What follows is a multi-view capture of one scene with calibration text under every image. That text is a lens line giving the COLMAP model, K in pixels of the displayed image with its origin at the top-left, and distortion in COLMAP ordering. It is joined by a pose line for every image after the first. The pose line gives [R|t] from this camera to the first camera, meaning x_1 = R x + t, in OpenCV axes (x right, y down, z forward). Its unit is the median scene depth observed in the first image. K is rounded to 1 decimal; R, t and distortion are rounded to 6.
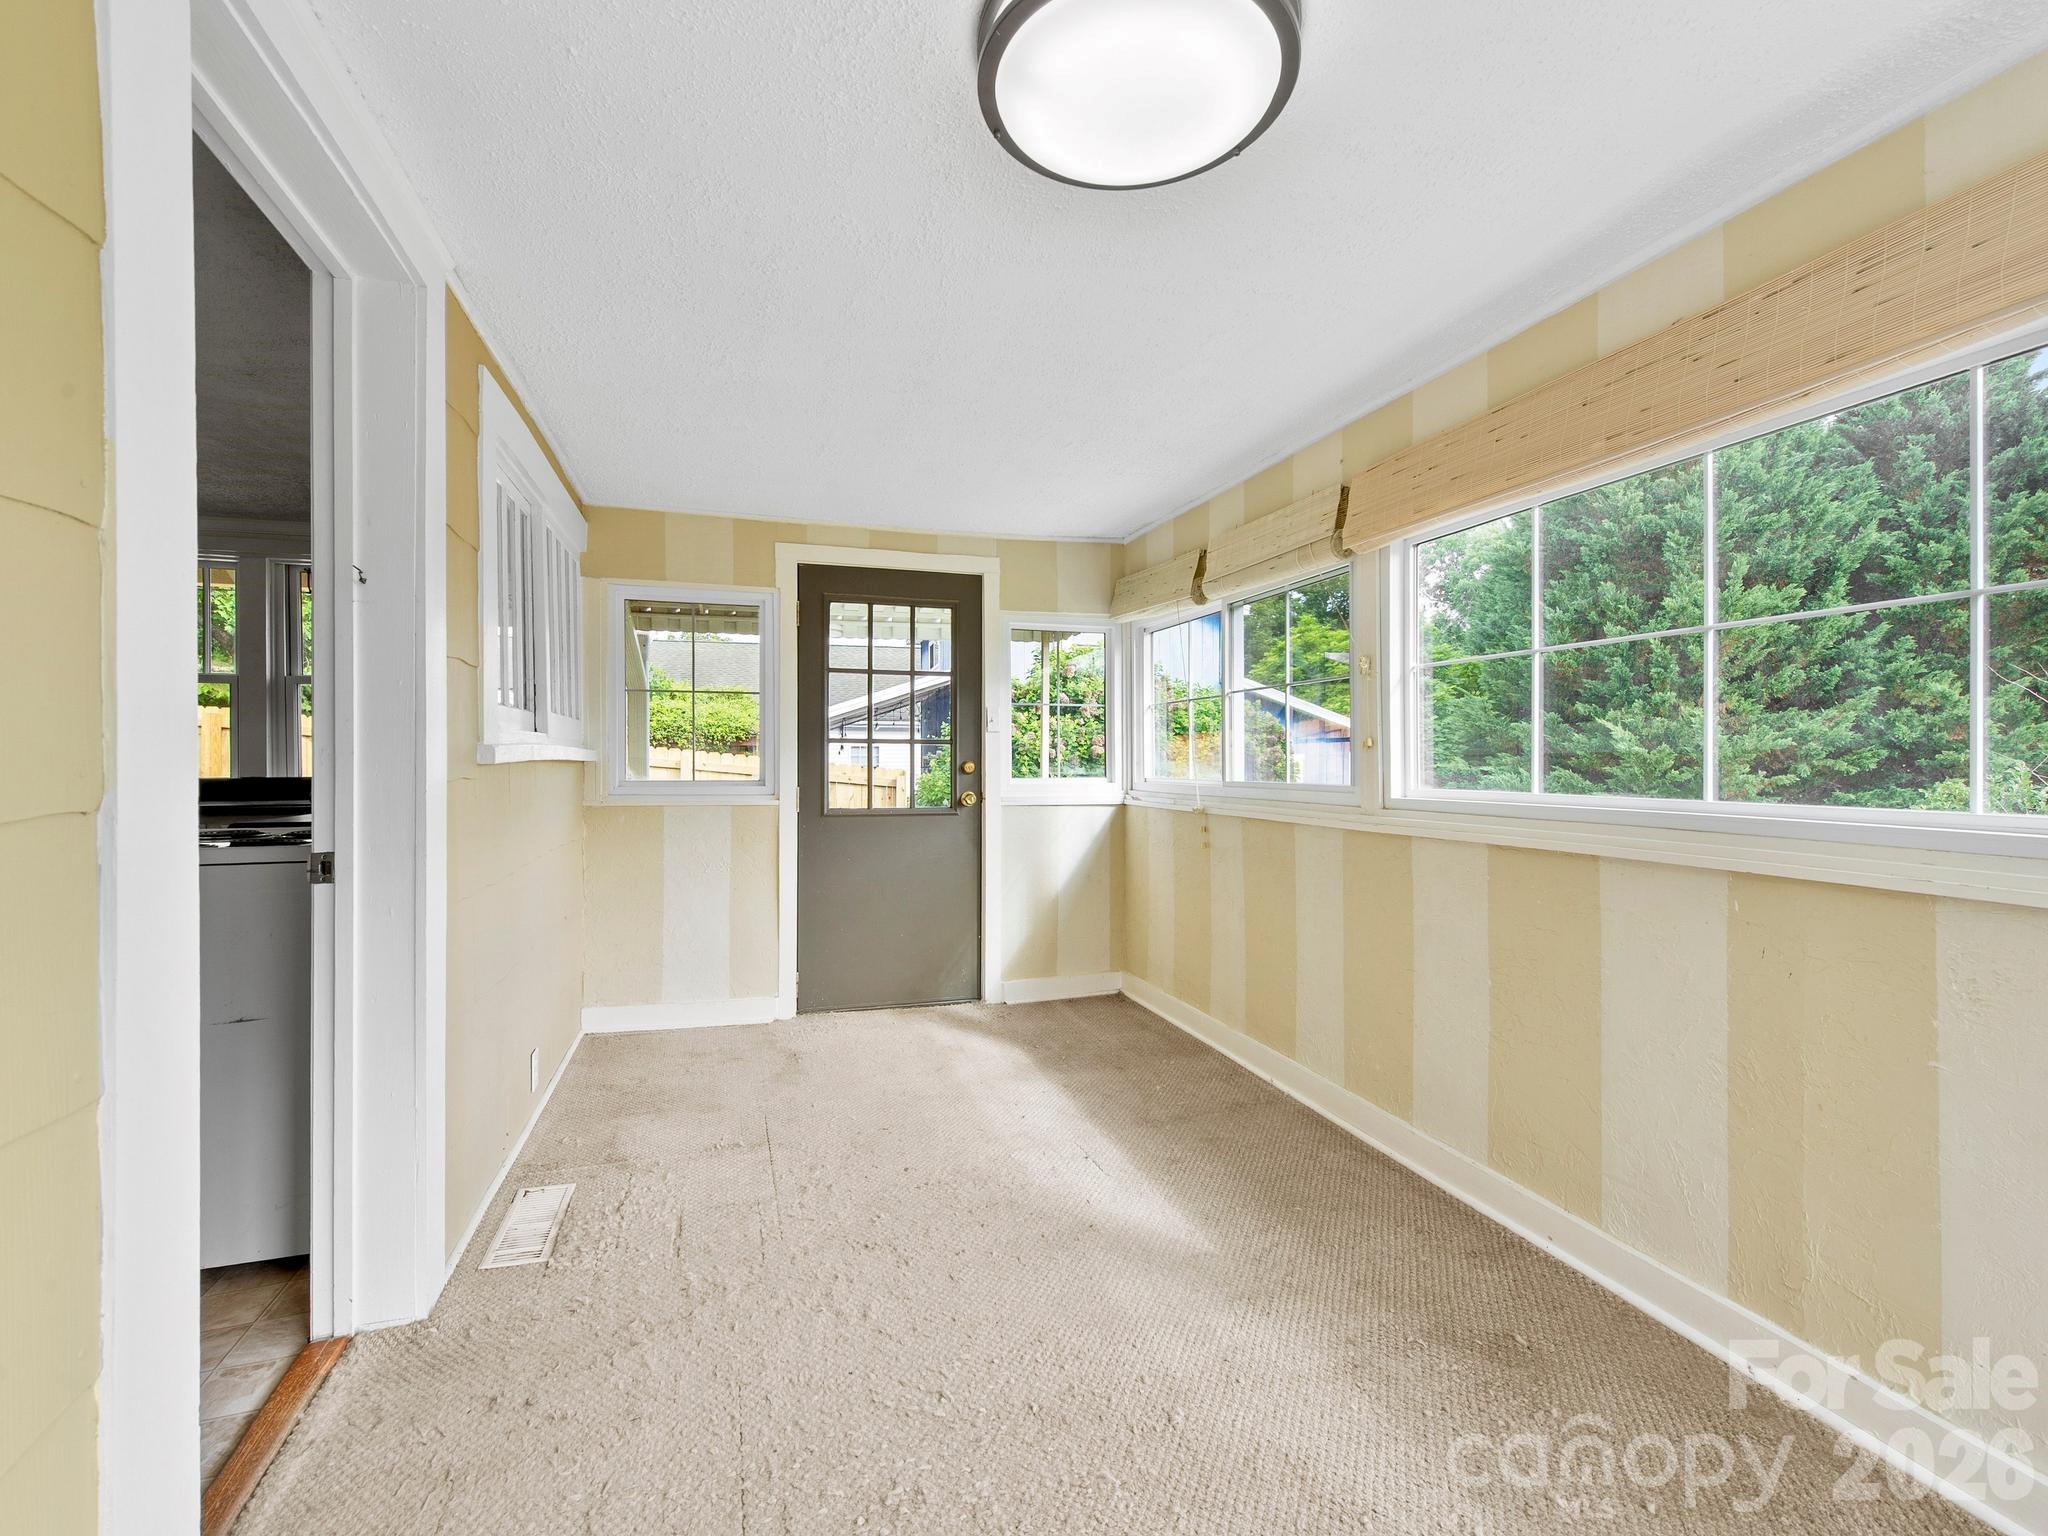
lens RADIAL K [[898.1, 0, 1023.6], [0, 898.1, 756.7], [0, 0, 1]] dist [0.017139, -0.004848]
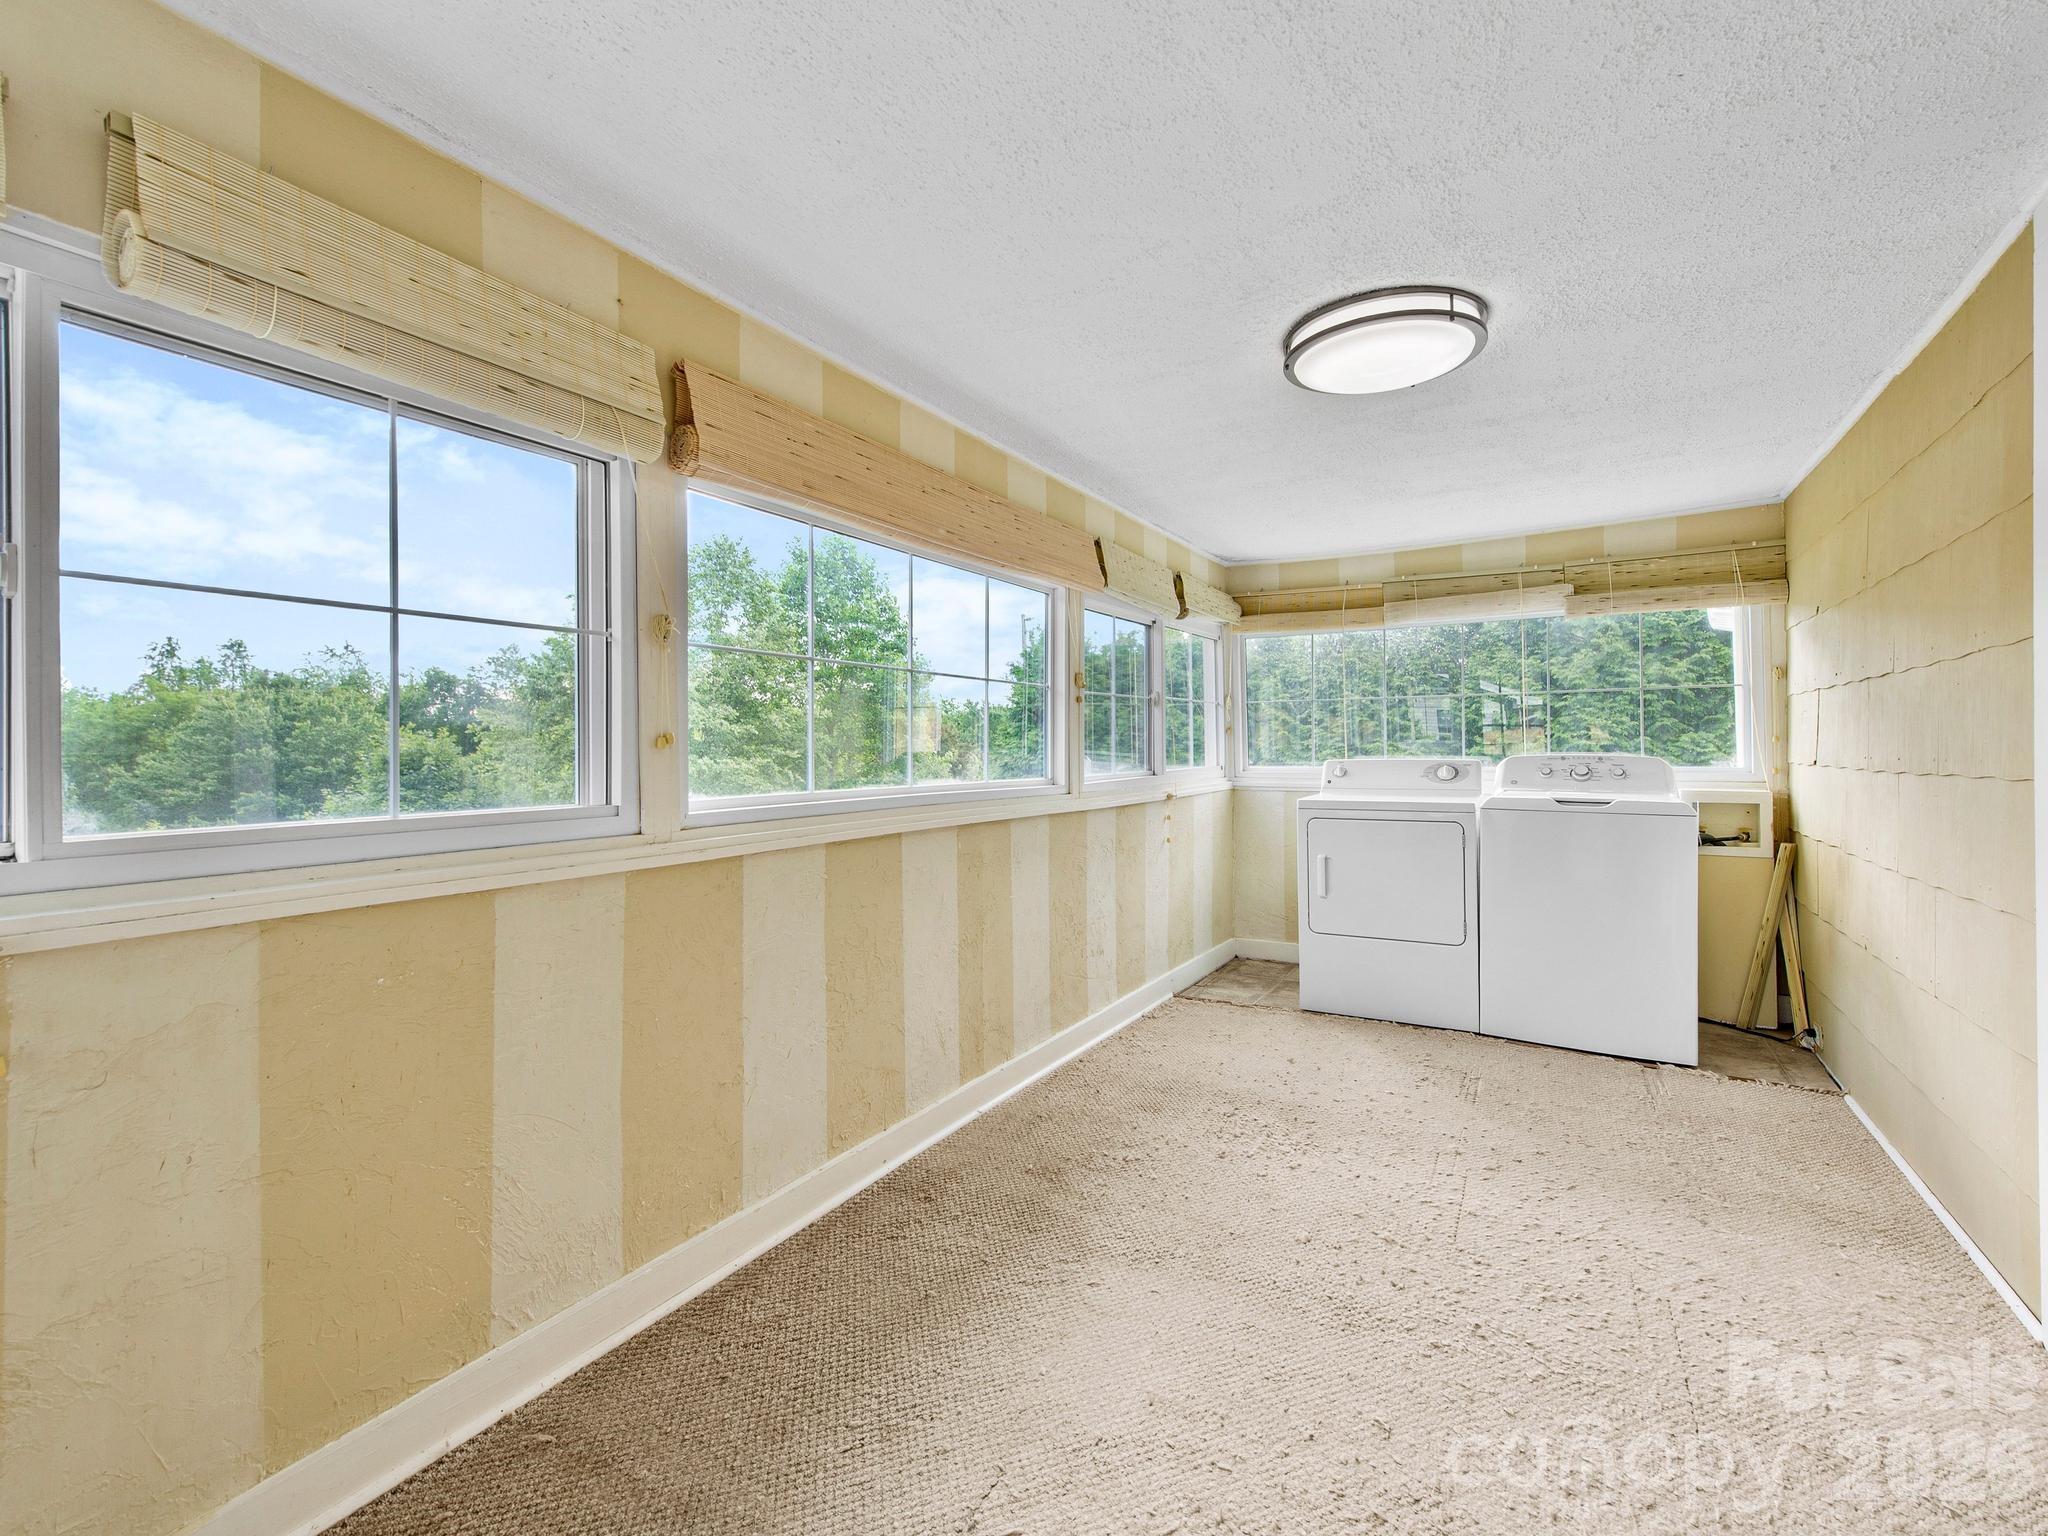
lens RADIAL K [[898.1, 0, 1023.6], [0, 898.1, 756.7], [0, 0, 1]] dist [0.017139, -0.004848]
pose [[-0.656966, 0.007146, 0.753886, -0.409888], [0.013628, 0.999904, 0.002398, 0.000191], [-0.753797, 0.011849, -0.657000, 1.545847]]
